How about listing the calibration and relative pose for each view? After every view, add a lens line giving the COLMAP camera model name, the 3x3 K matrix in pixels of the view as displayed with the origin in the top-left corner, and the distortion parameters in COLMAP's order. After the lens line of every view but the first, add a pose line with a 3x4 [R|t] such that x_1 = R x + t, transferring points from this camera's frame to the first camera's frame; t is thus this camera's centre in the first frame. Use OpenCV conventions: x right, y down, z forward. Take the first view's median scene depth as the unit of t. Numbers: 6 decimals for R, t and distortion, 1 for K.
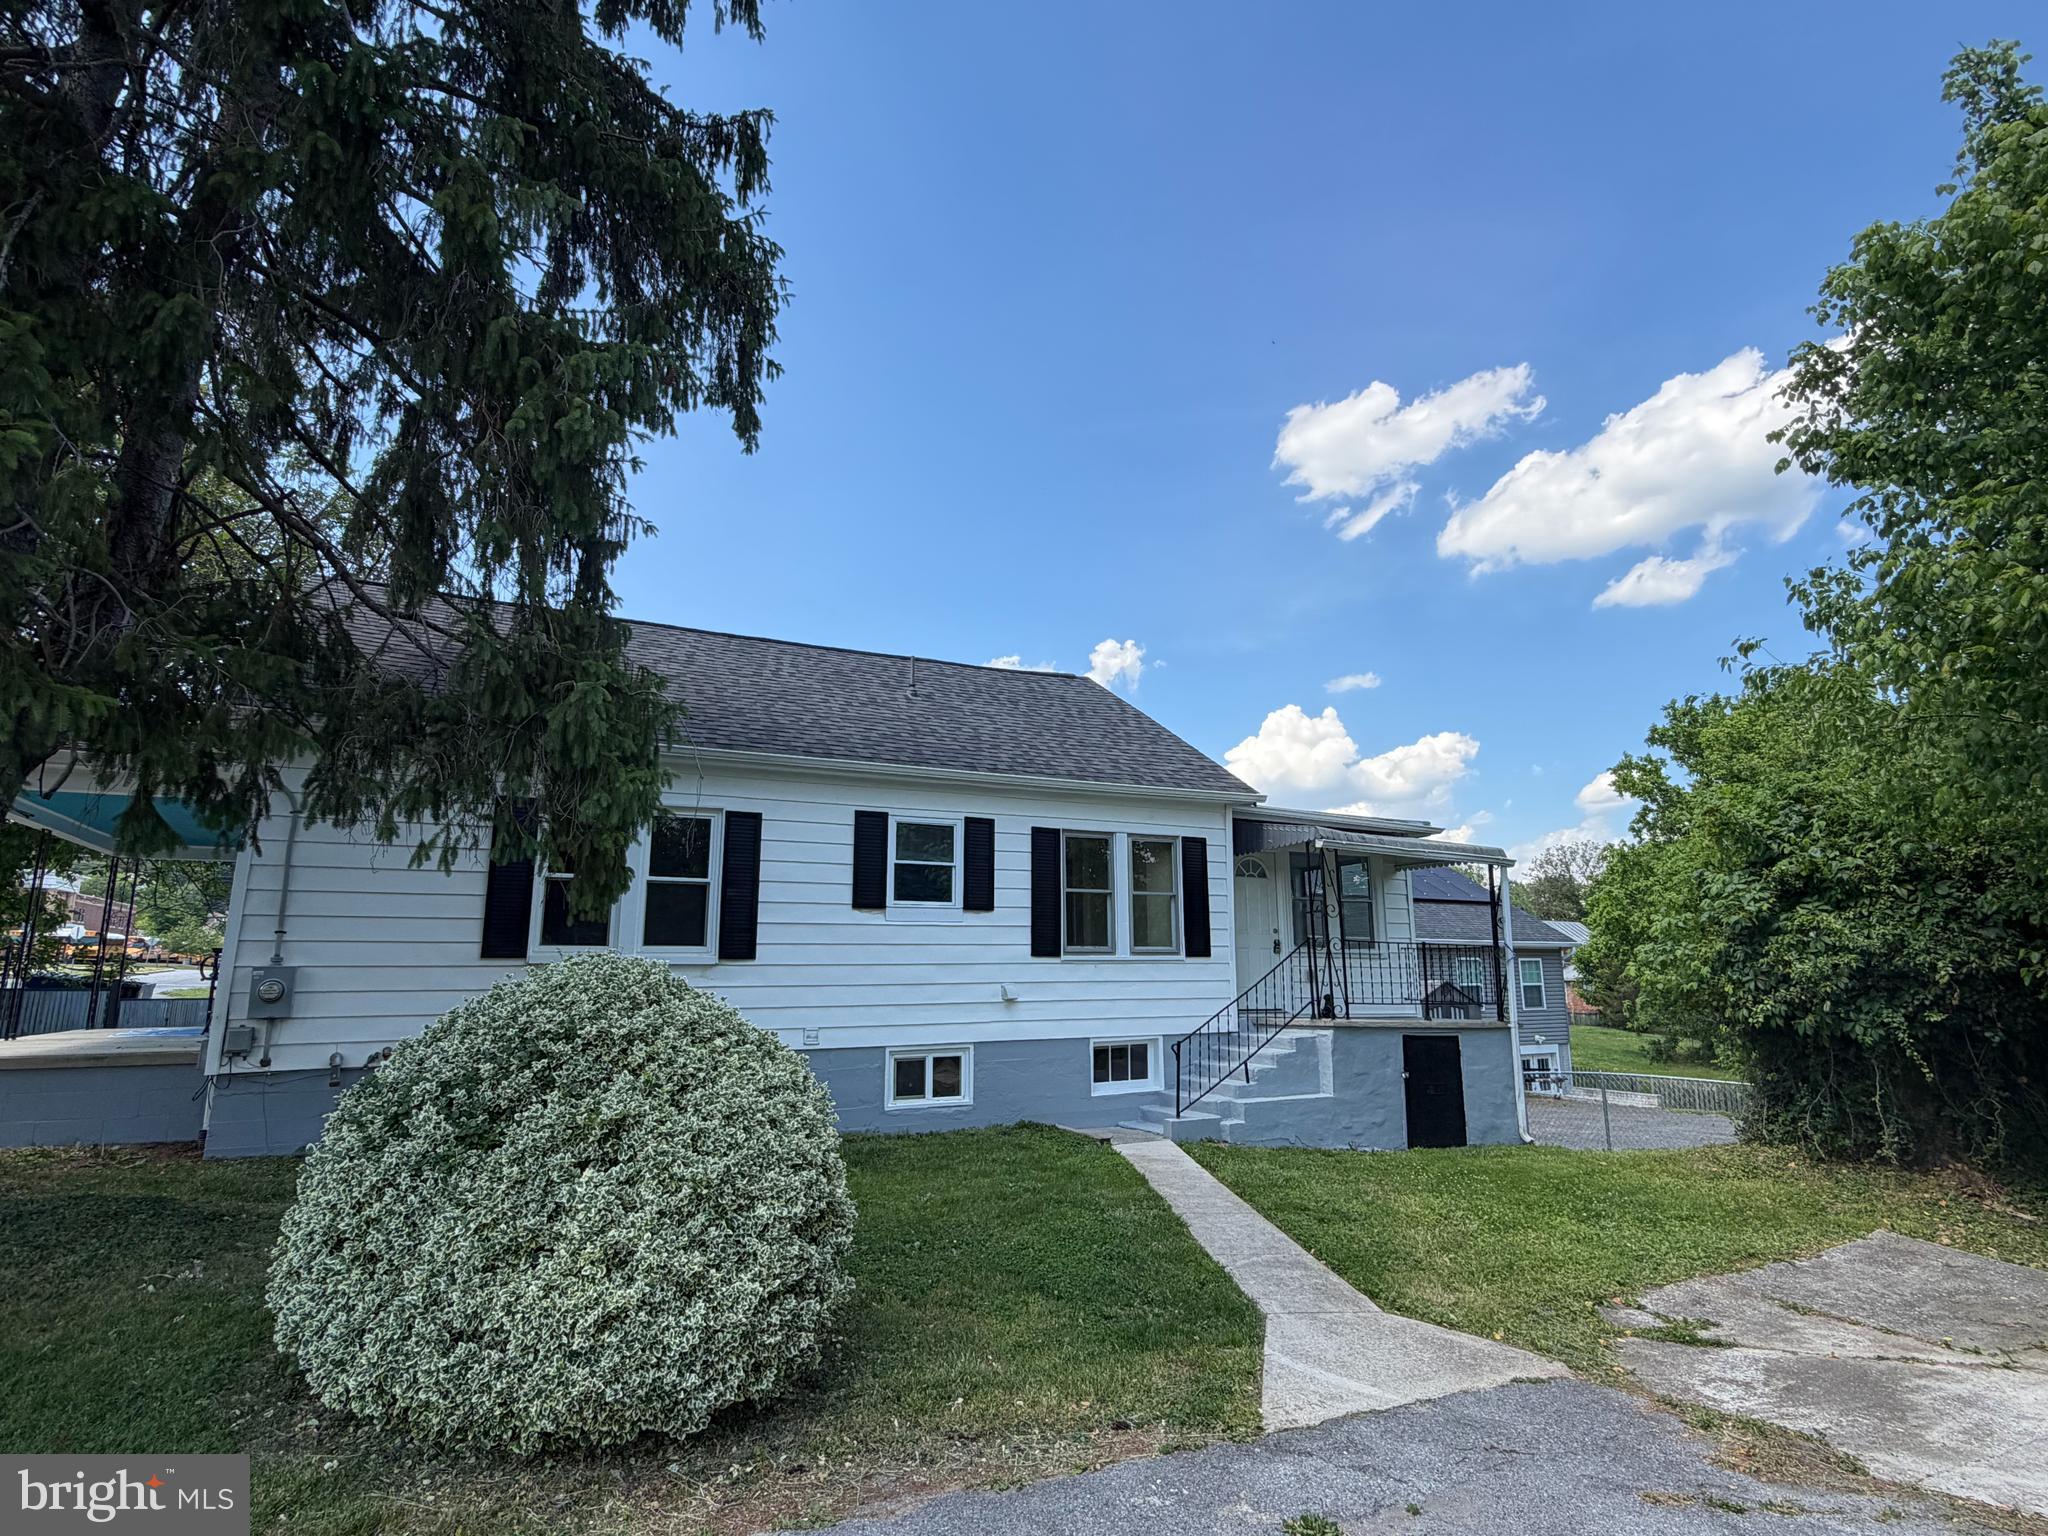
lens RADIAL K [[1106.9, 0, 1016.7], [0, 1106.9, 774.3], [0, 0, 1]] dist [0.007704, -0.000367]
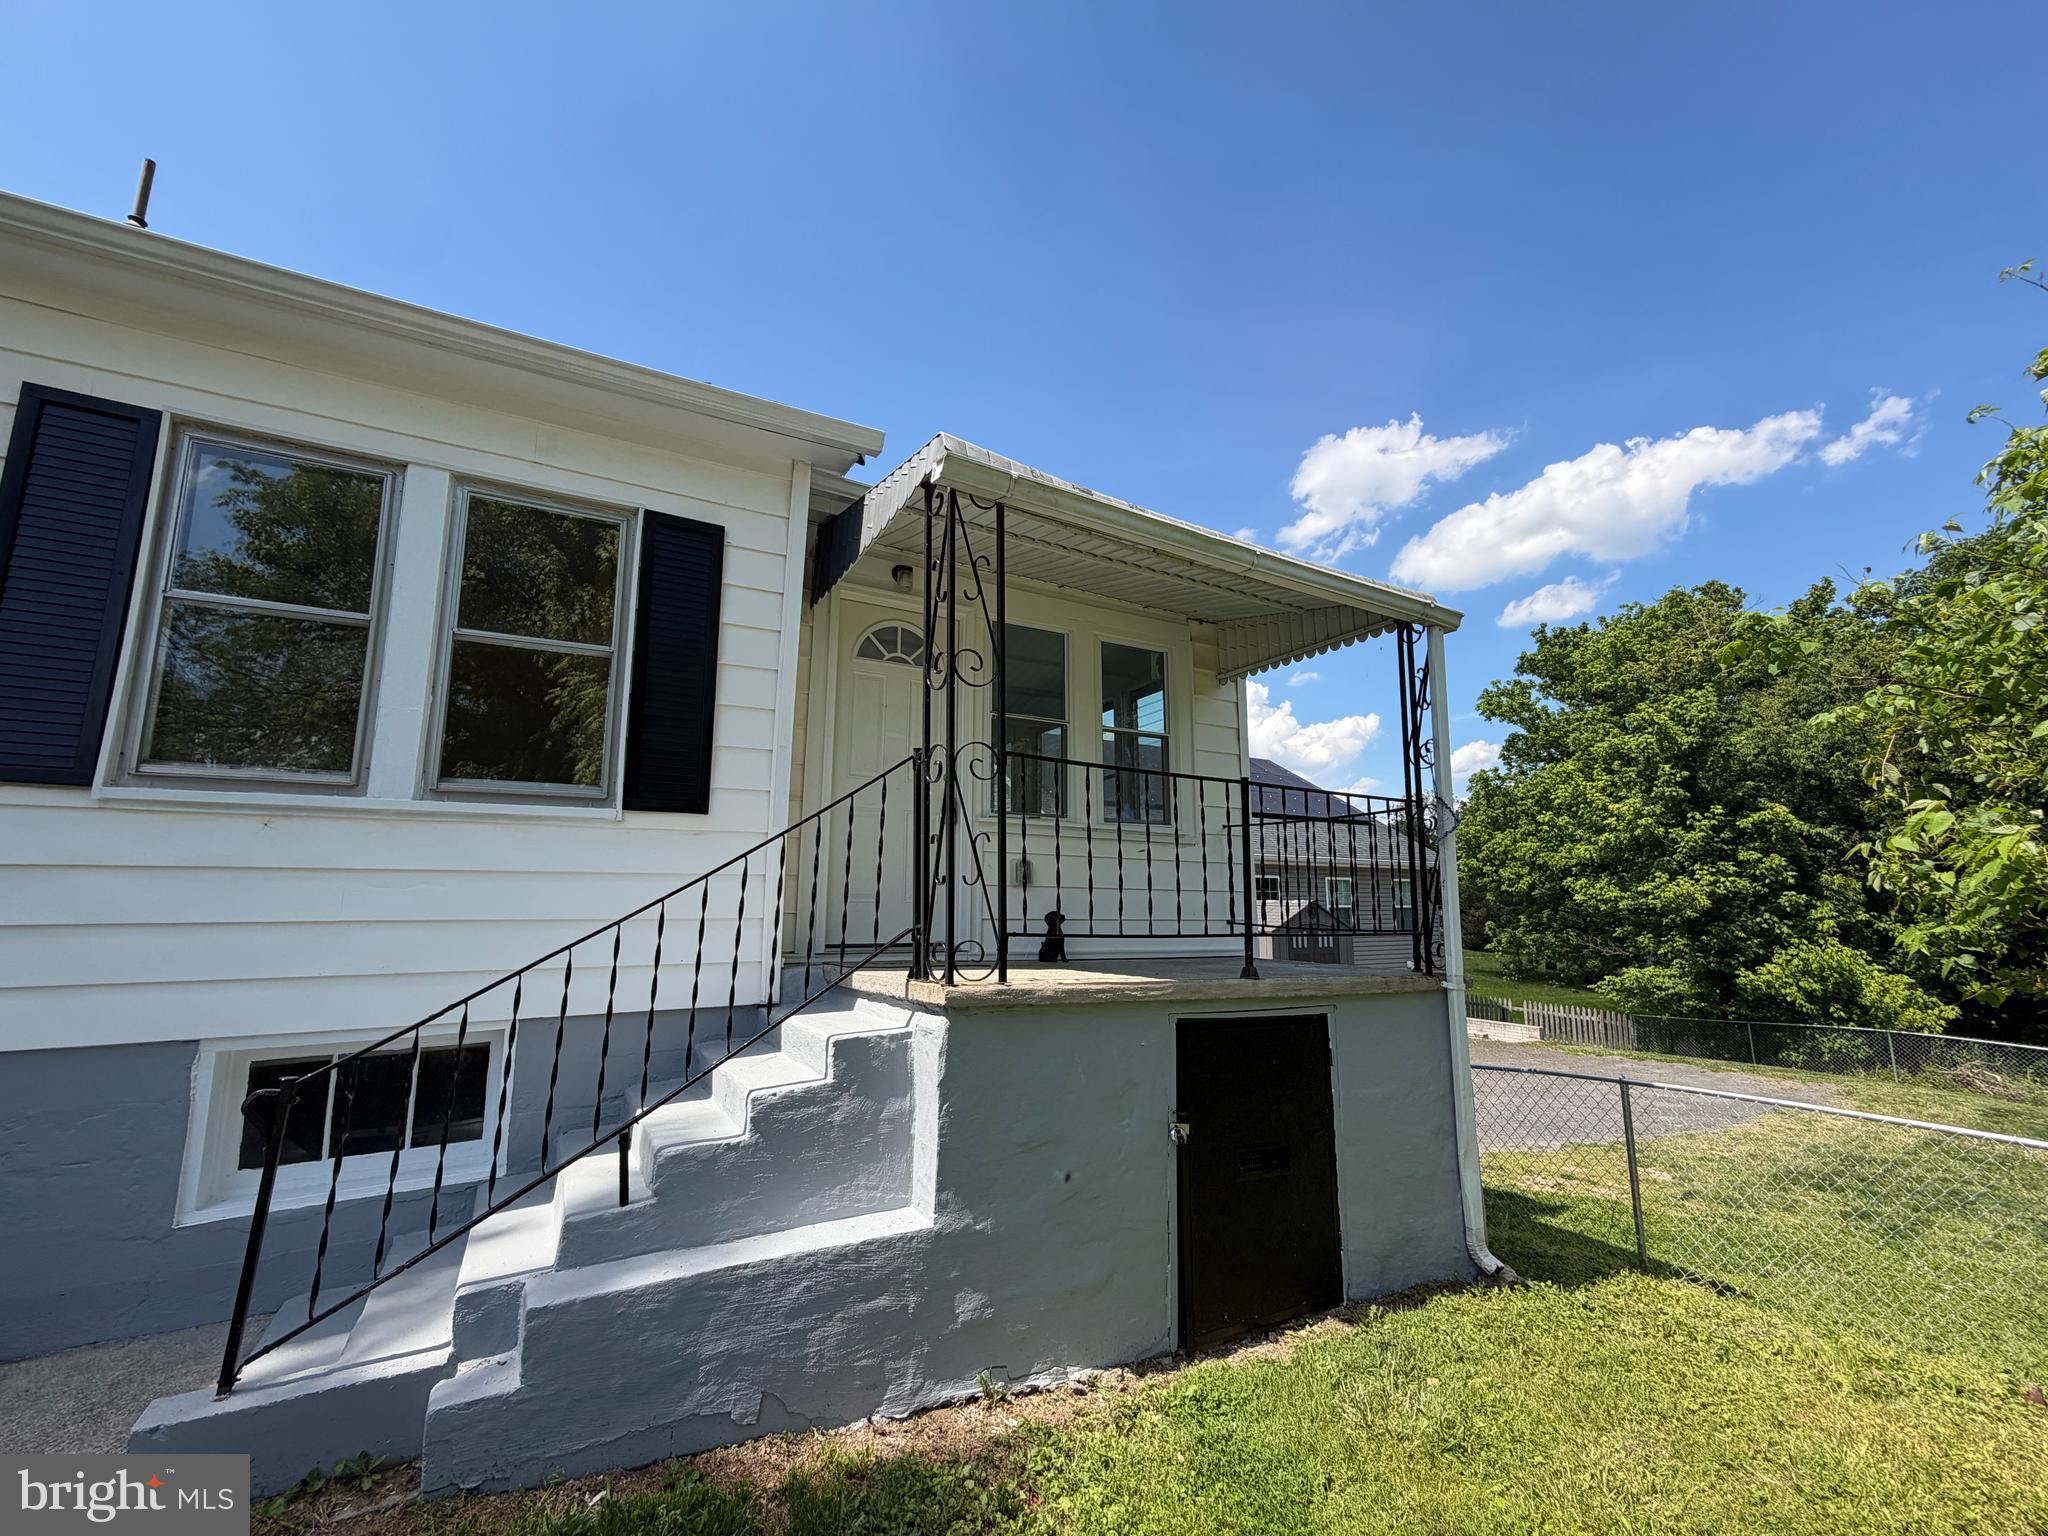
lens RADIAL K [[815.6, 0, 1035.7], [0, 815.6, 767.4], [0, 0, 1]] dist [0.004191, -0.000469]
pose [[0.999380, 0.010128, 0.033721, 0.296397], [-0.010566, 0.999862, 0.012841, 0.150930], [-0.033586, -0.013189, 0.999349, 0.745779]]
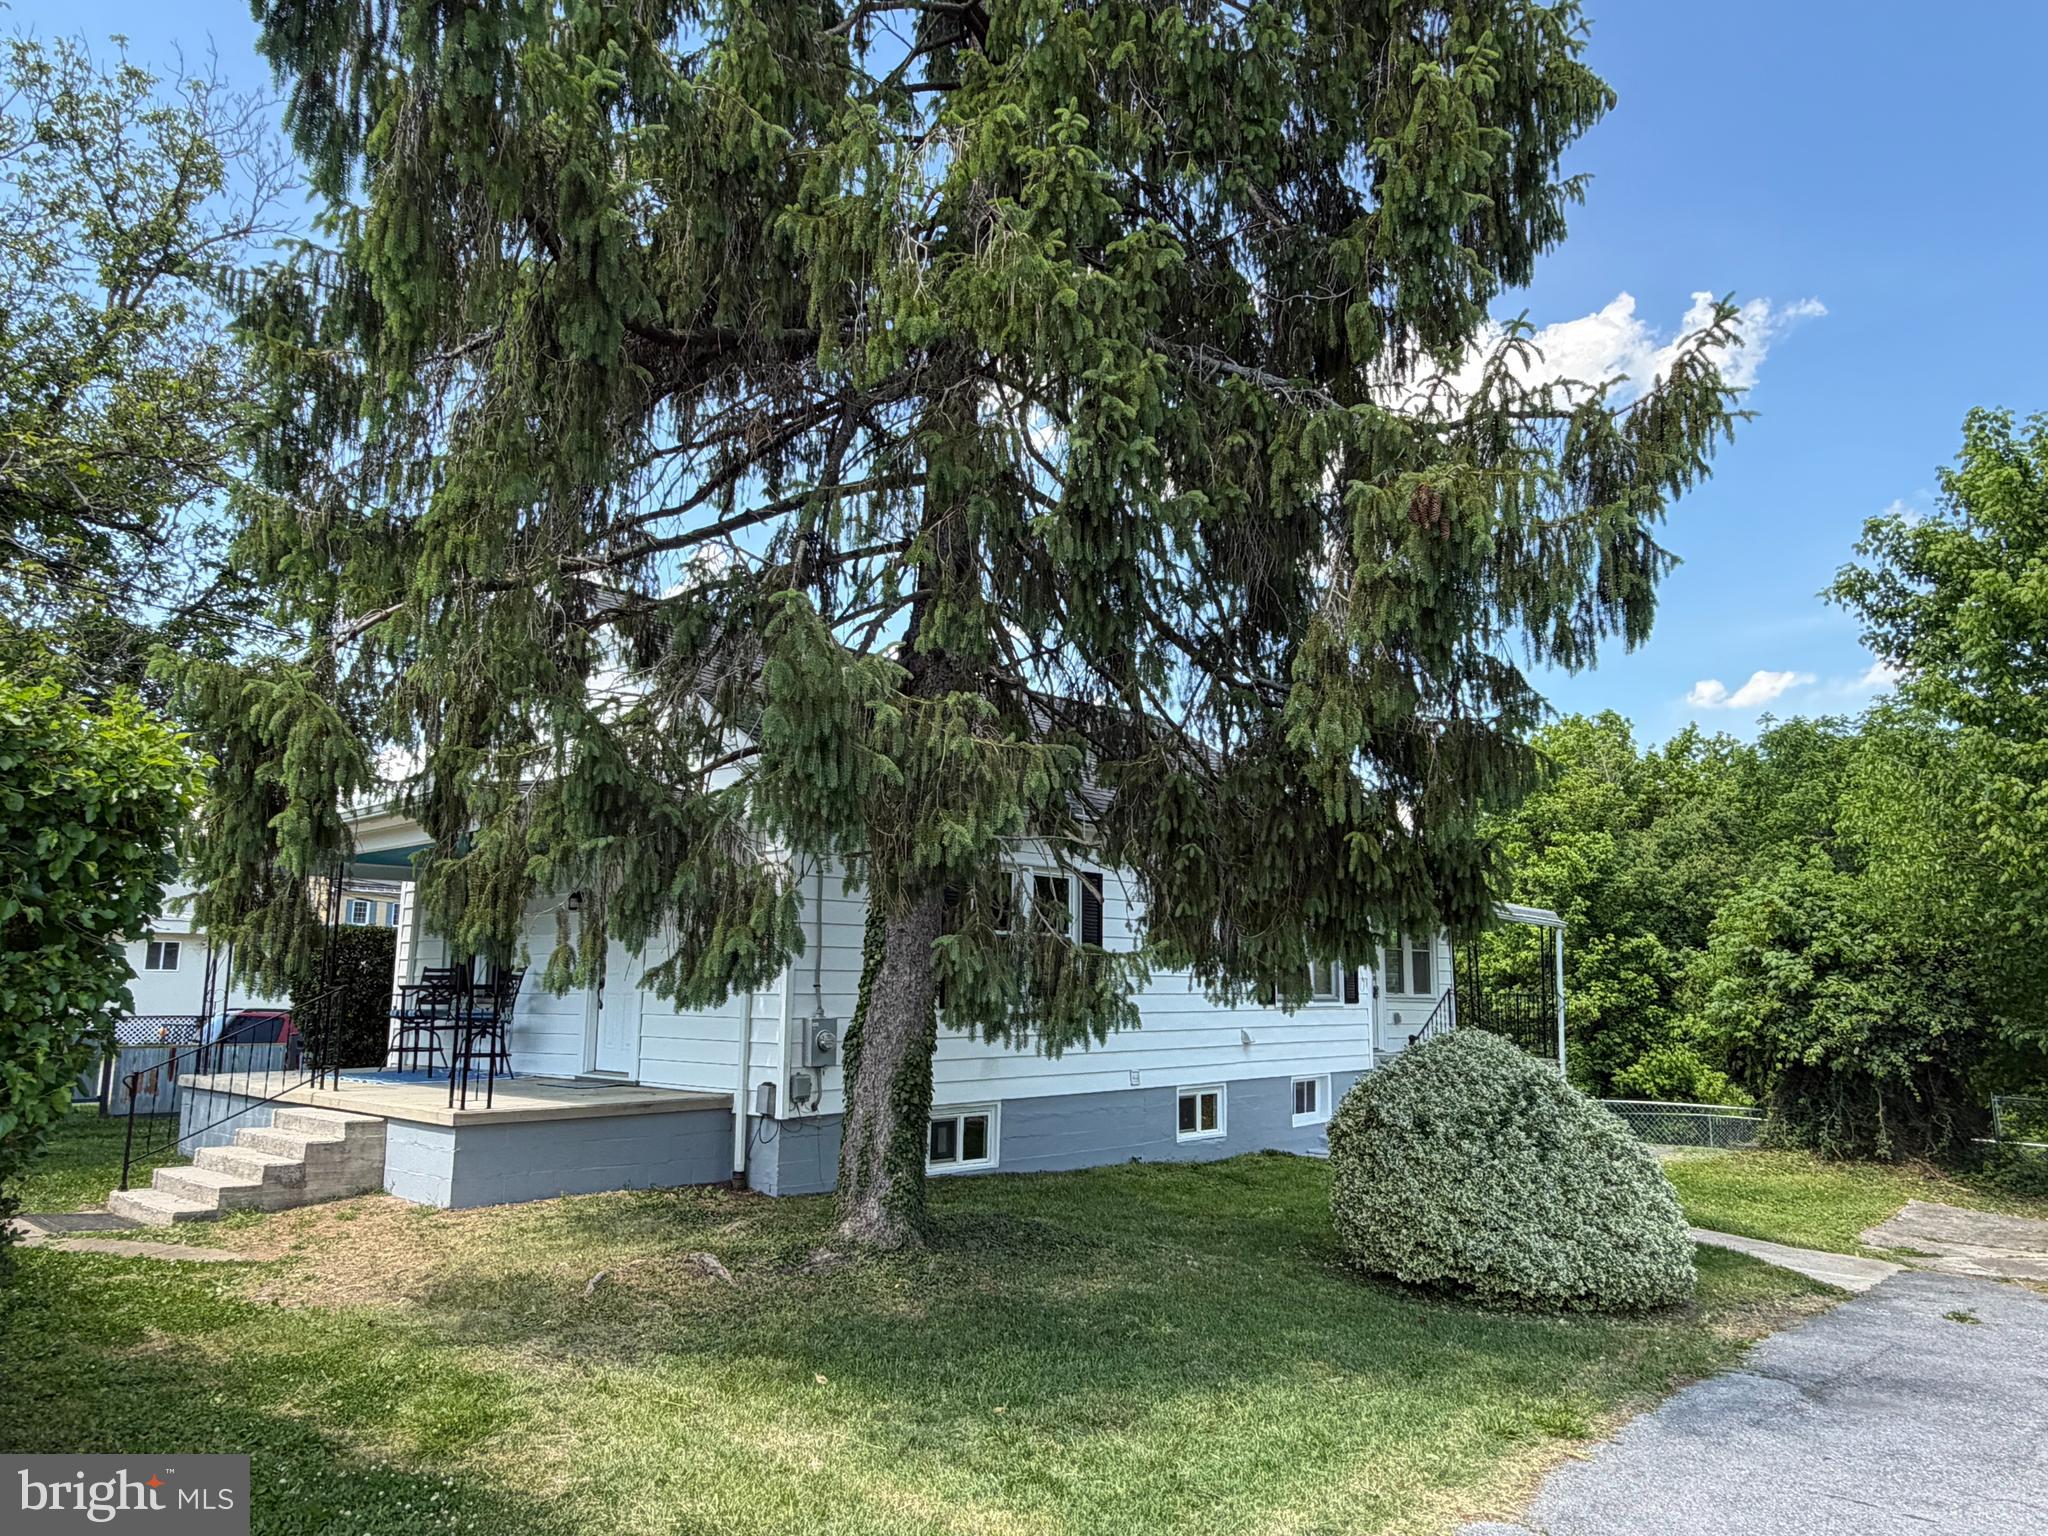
lens RADIAL K [[1378.7, 0, 1011.6], [0, 1378.7, 767.8], [0, 0, 1]] dist [0.008021, 0.002391]
pose [[0.937889, 0.067187, 0.340367, -0.720253], [-0.074246, 0.997210, 0.007741, -0.067137], [-0.338897, -0.032532, 0.940261, -0.223304]]
